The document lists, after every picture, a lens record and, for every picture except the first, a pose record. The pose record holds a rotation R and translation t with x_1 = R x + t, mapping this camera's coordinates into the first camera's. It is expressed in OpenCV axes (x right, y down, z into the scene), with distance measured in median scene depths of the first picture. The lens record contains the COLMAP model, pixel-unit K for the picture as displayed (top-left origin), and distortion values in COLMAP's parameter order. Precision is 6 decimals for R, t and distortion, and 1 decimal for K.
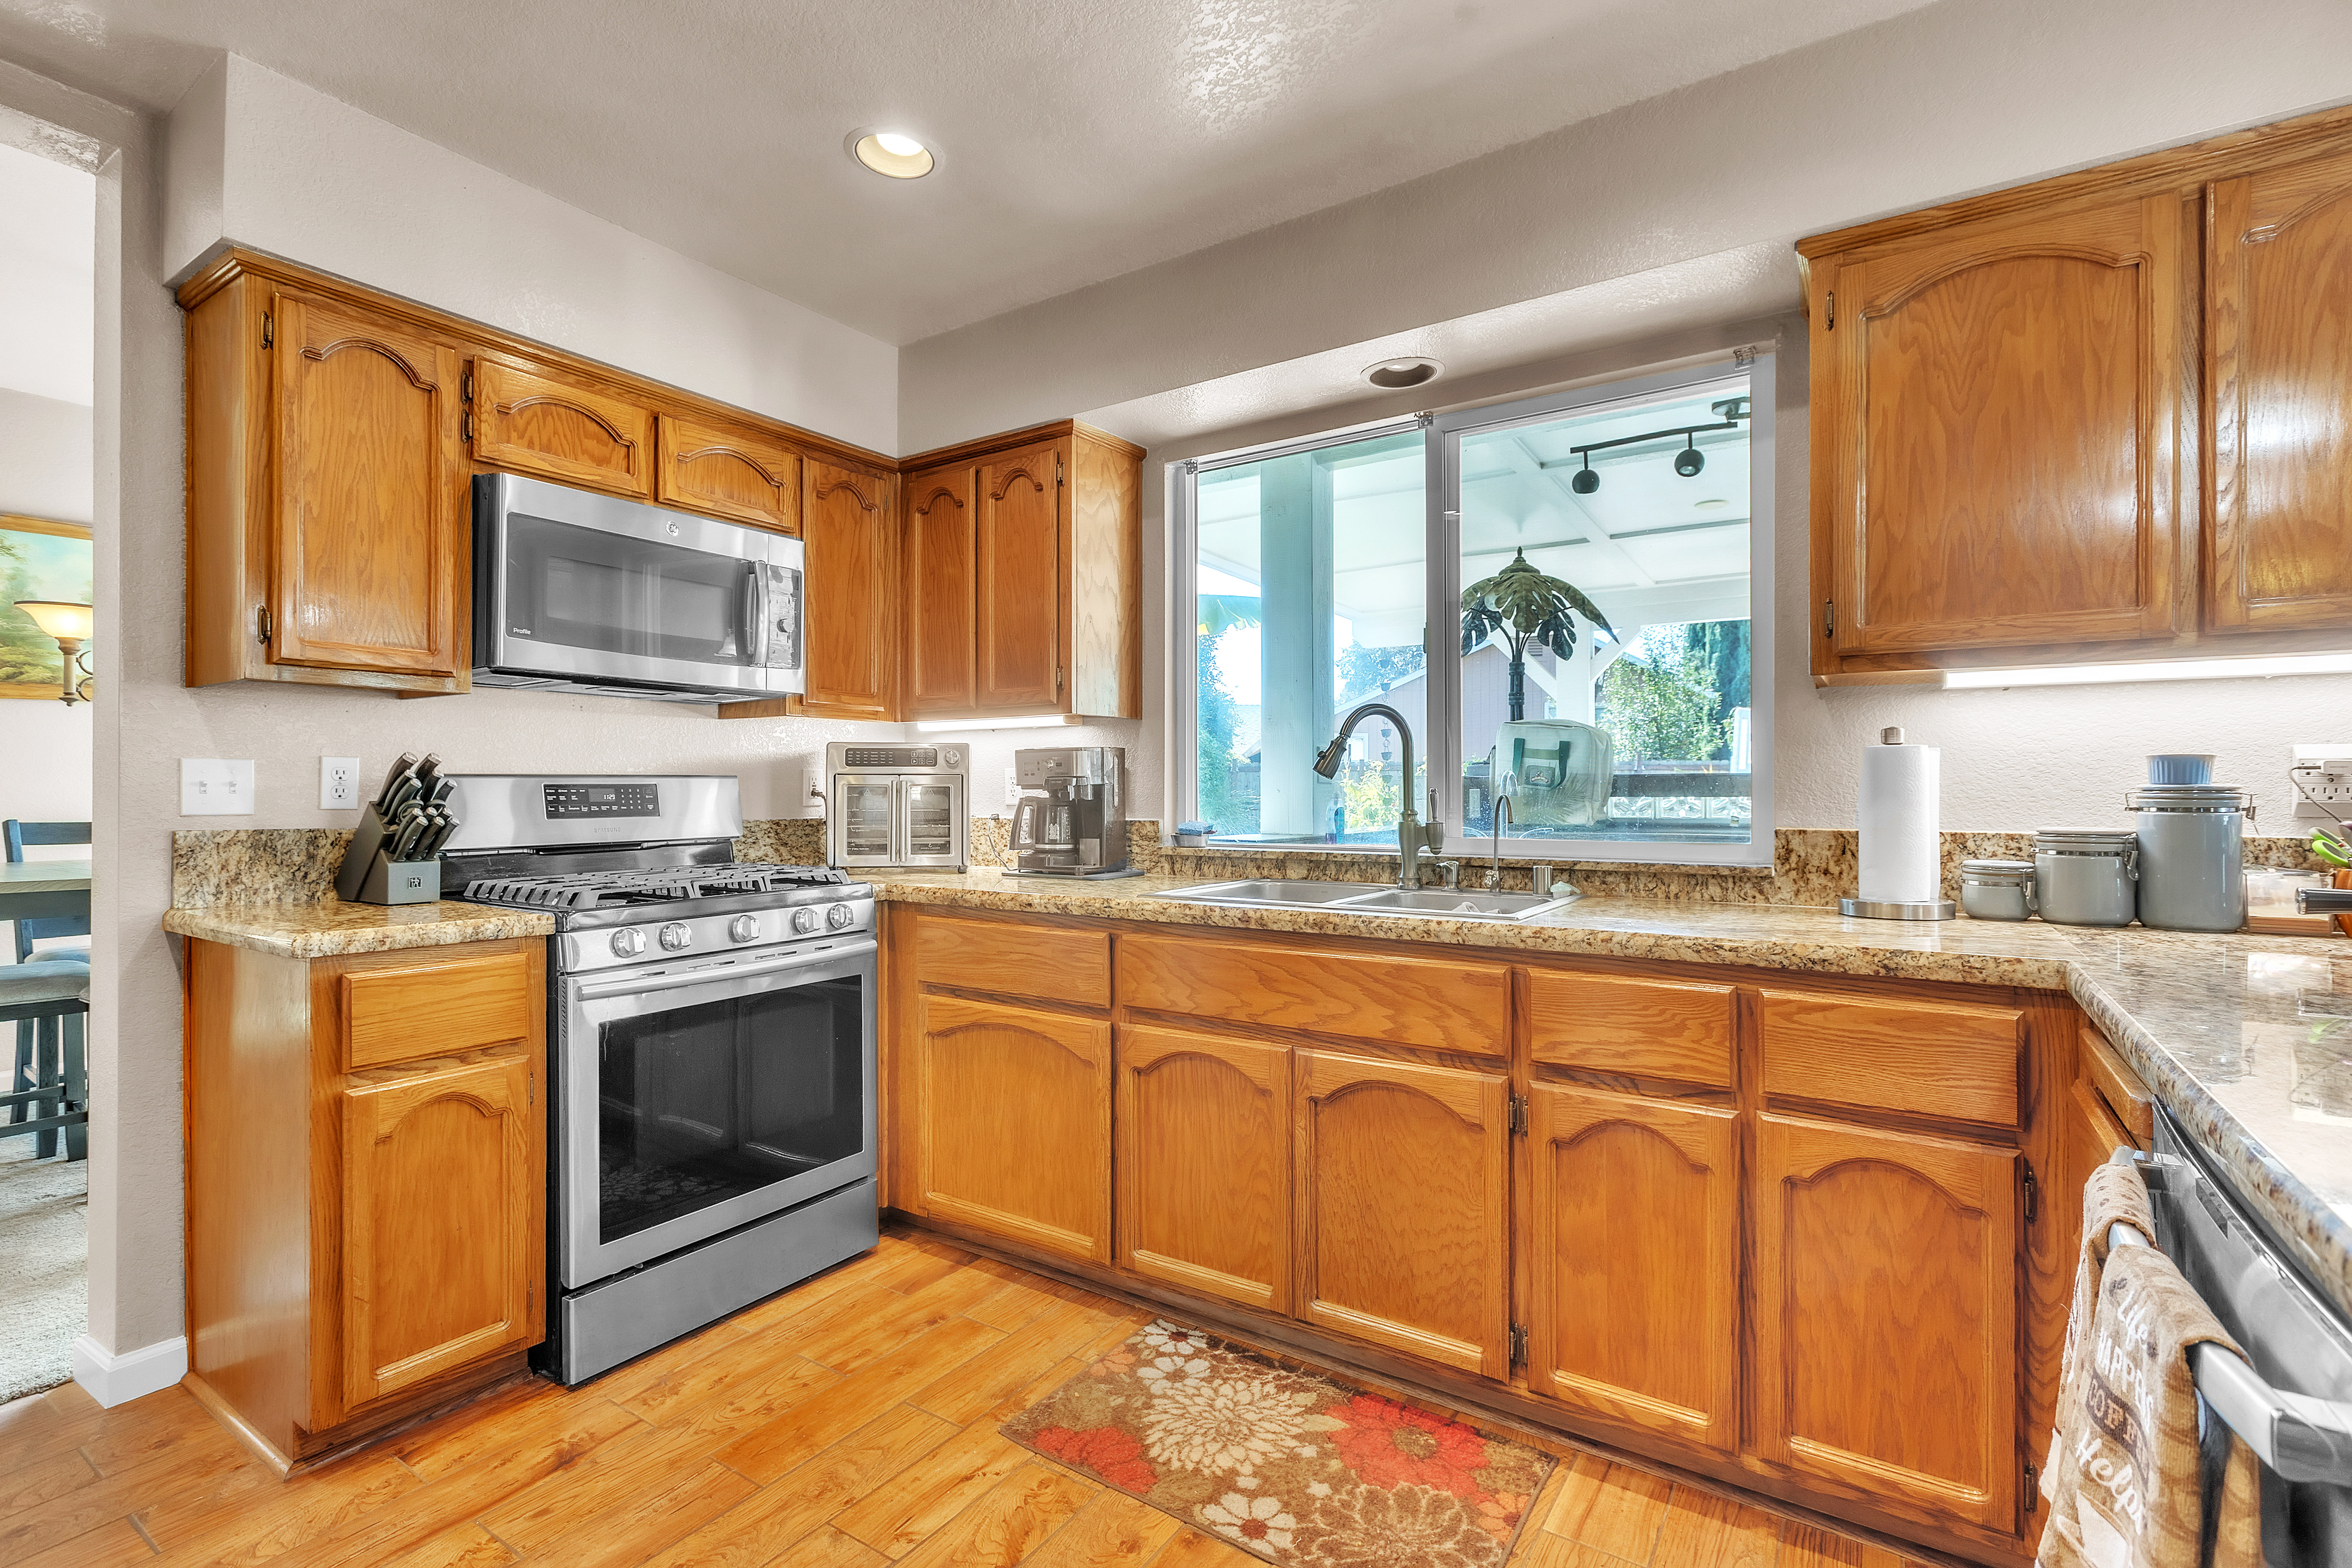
lens RADIAL K [[1067.3, 0, 1166.1], [0, 1067.3, 789.2], [0, 0, 1]] dist [0.002156, -0.000725]
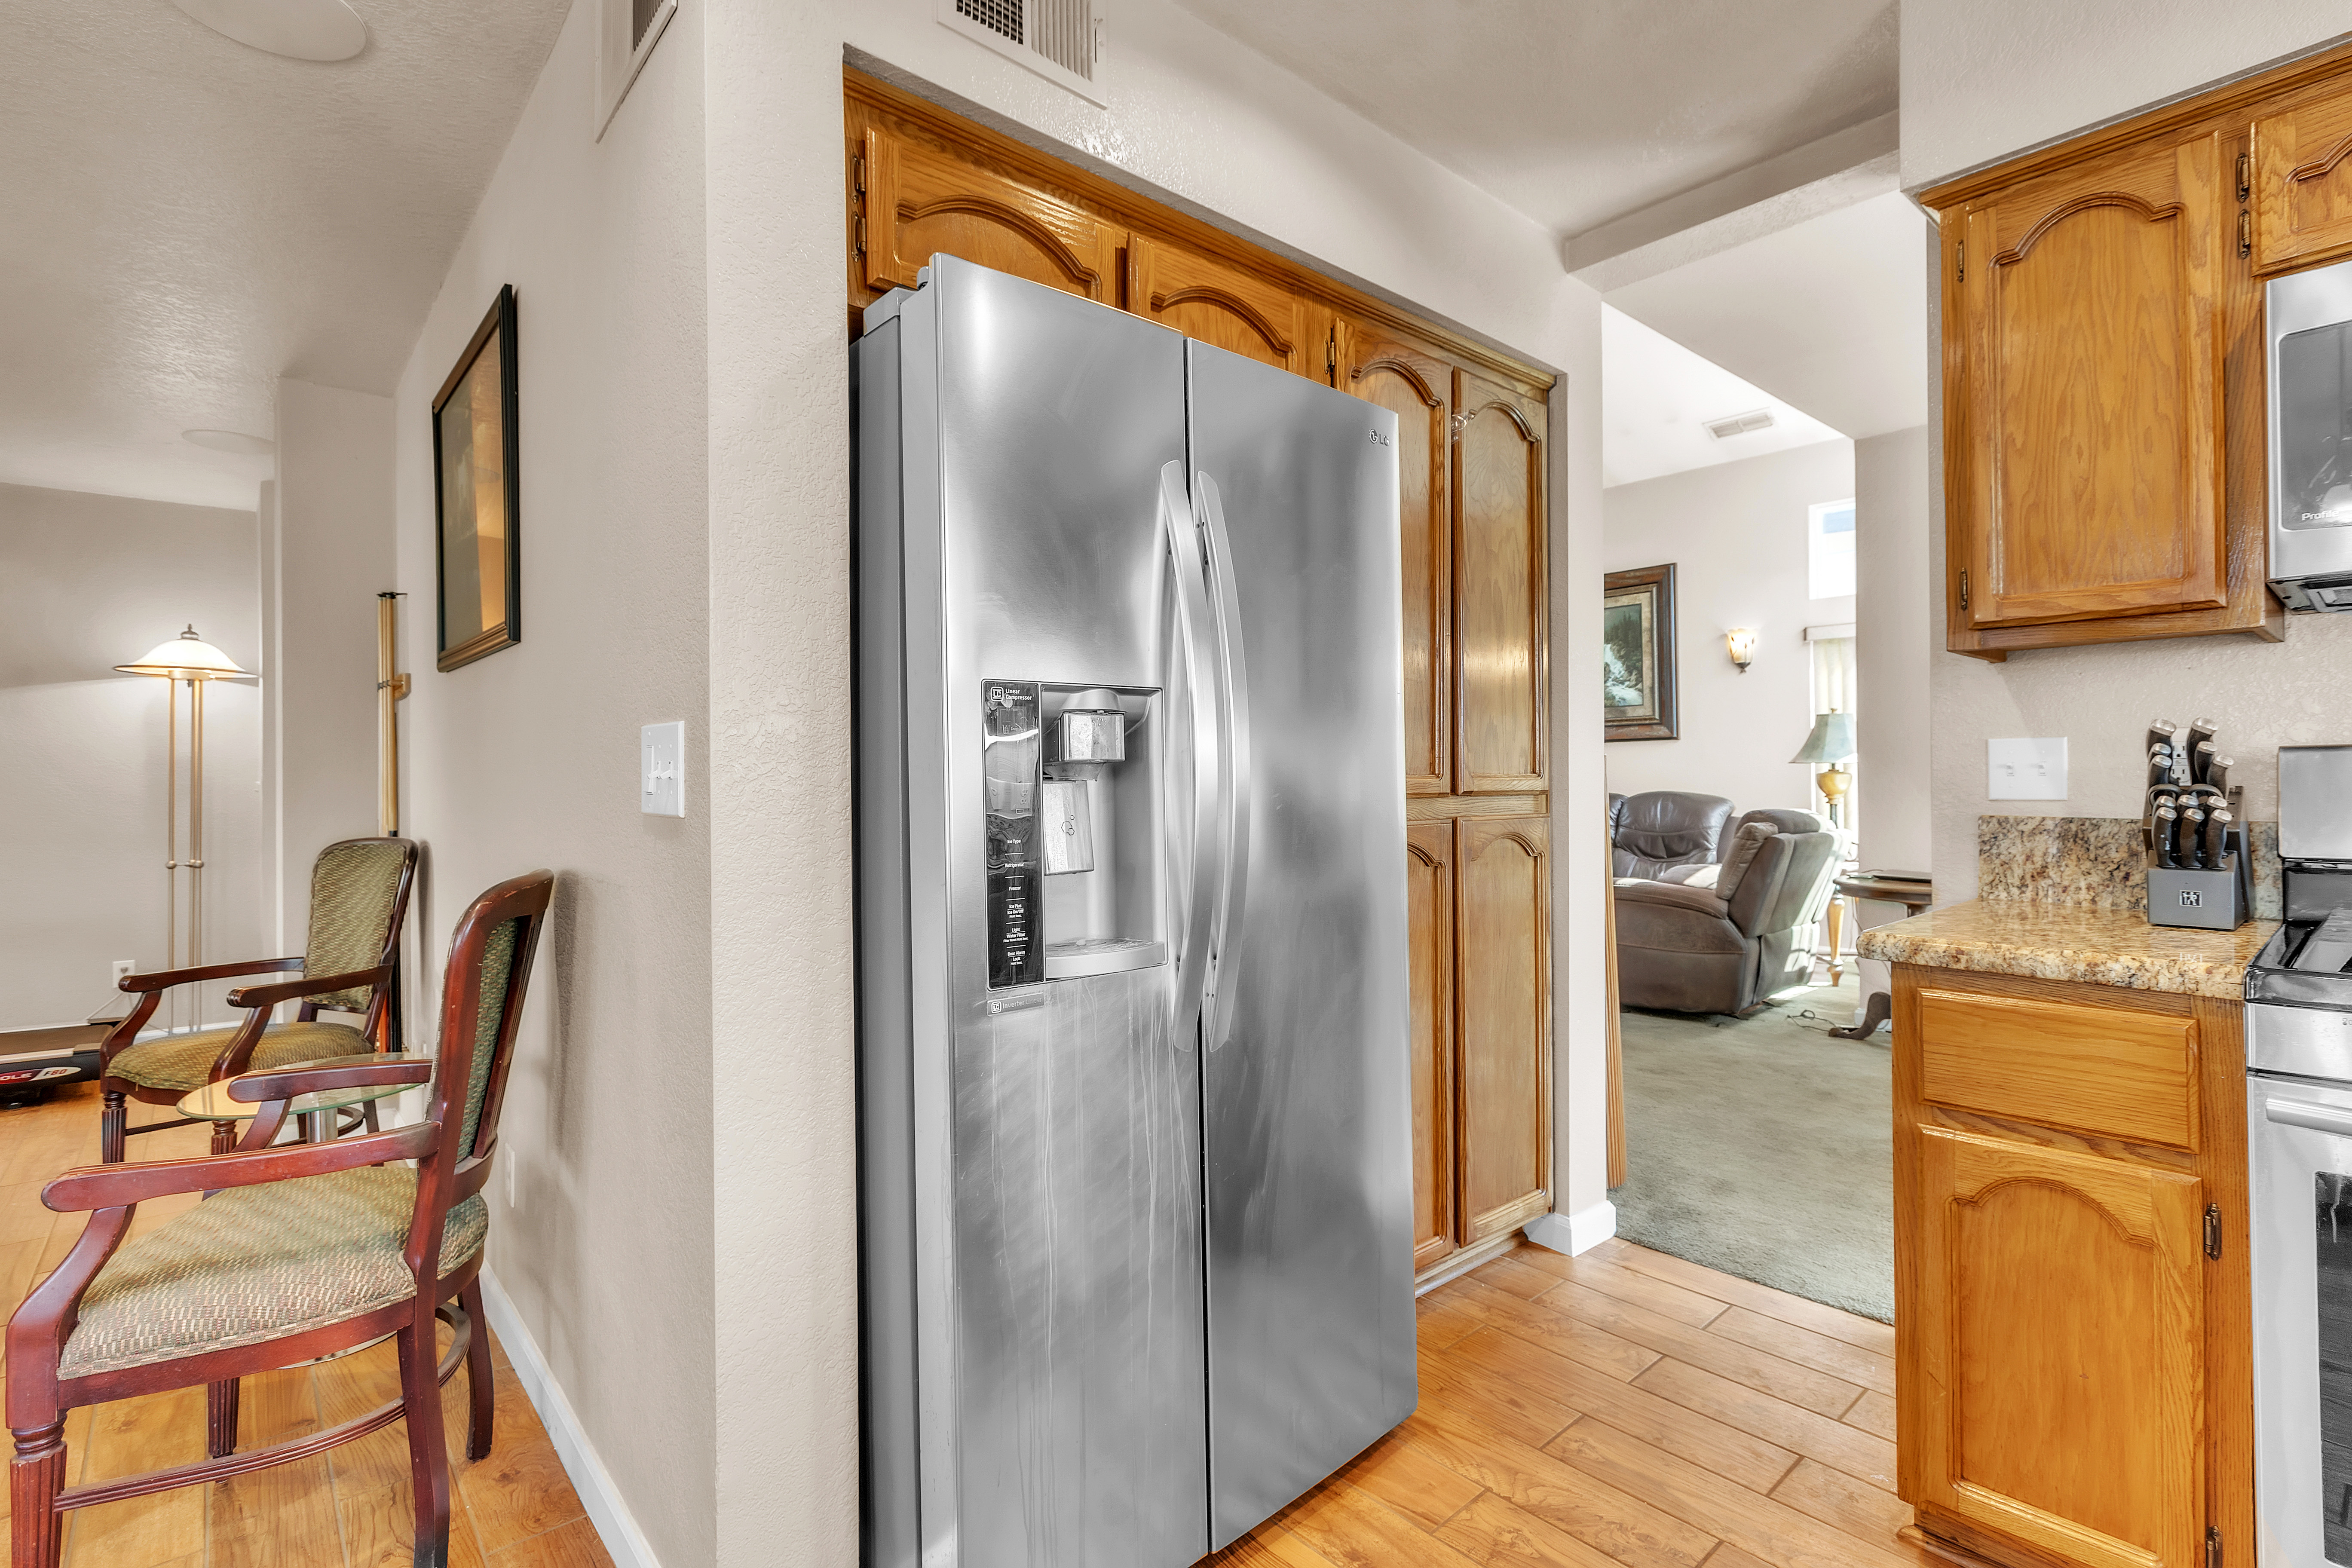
lens RADIAL K [[1067.3, 0, 1182.4], [0, 1067.3, 777.8], [0, 0, 1]] dist [0.002156, -0.000725]
pose [[-0.264681, -0.001358, -0.964335, 0.185966], [0.008514, 0.999957, -0.003745, 0.002686], [0.964299, -0.009202, -0.264658, 0.566875]]
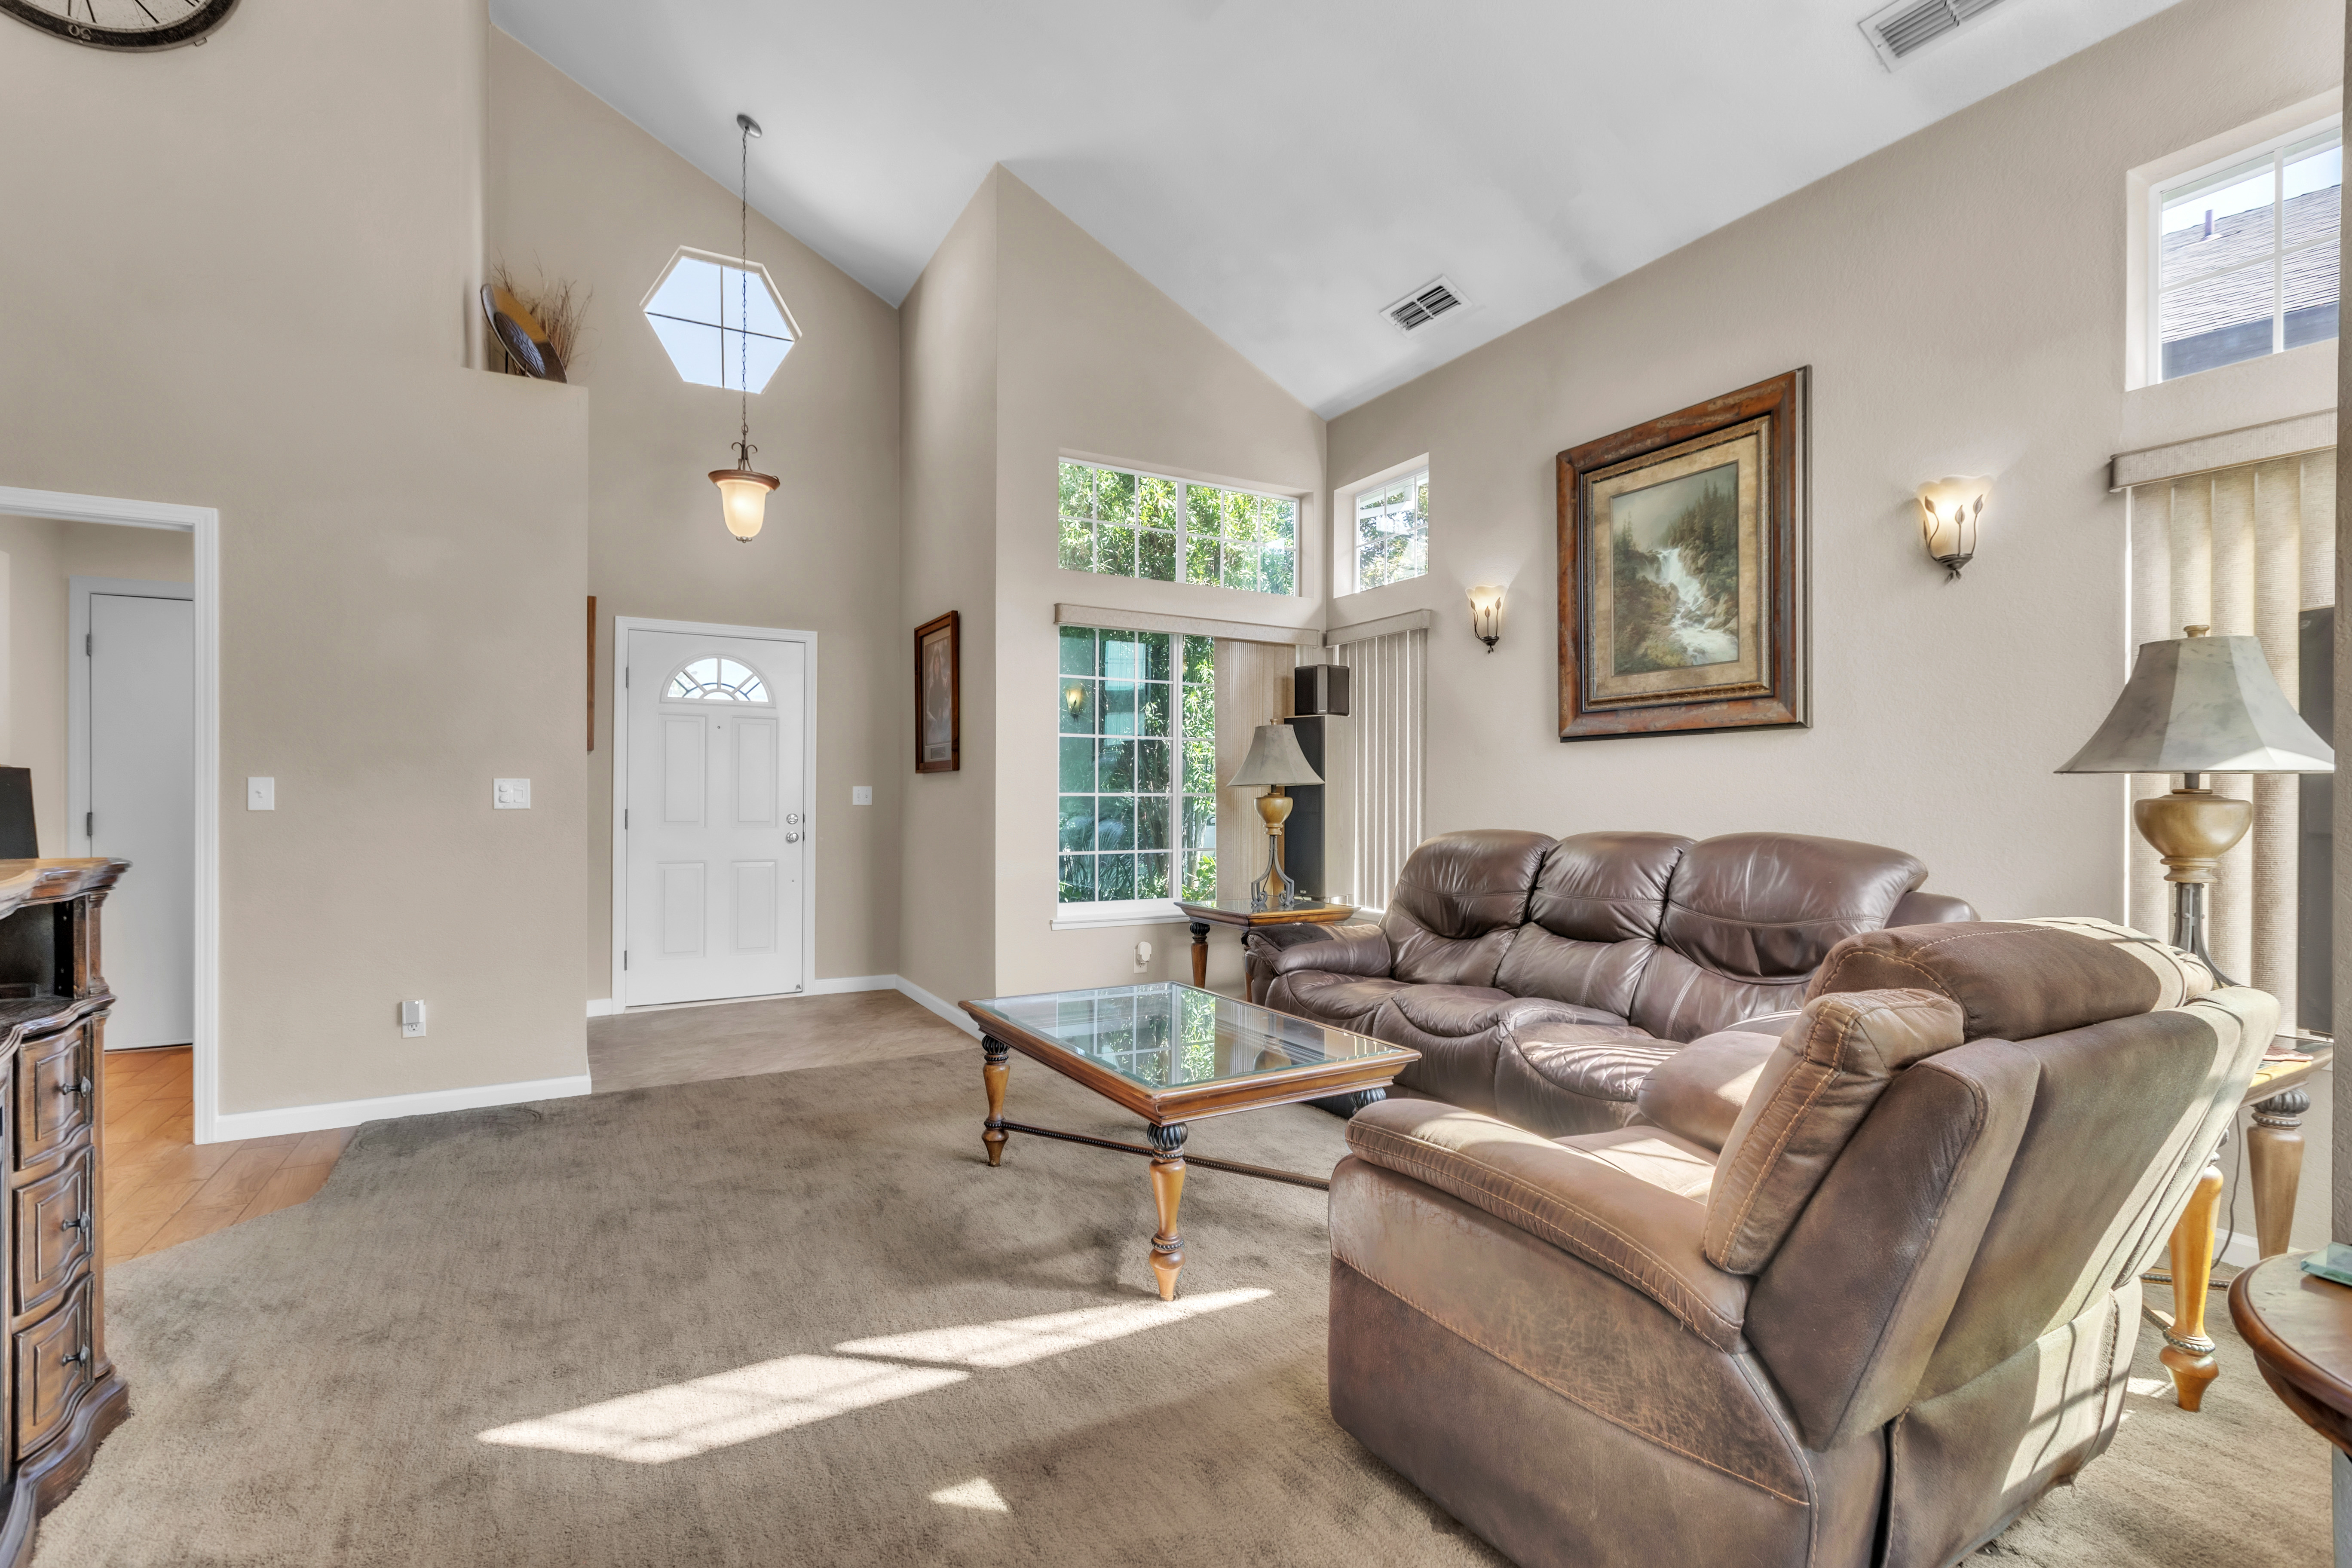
lens RADIAL K [[1067.3, 0, 1165.2], [0, 1067.3, 804.2], [0, 0, 1]] dist [0.002156, -0.000725]
pose [[-0.448735, 0.001373, -0.893664, -1.766946], [-0.003722, 0.999987, 0.003405, -0.001887], [0.893657, 0.004854, -0.448724, 1.094911]]
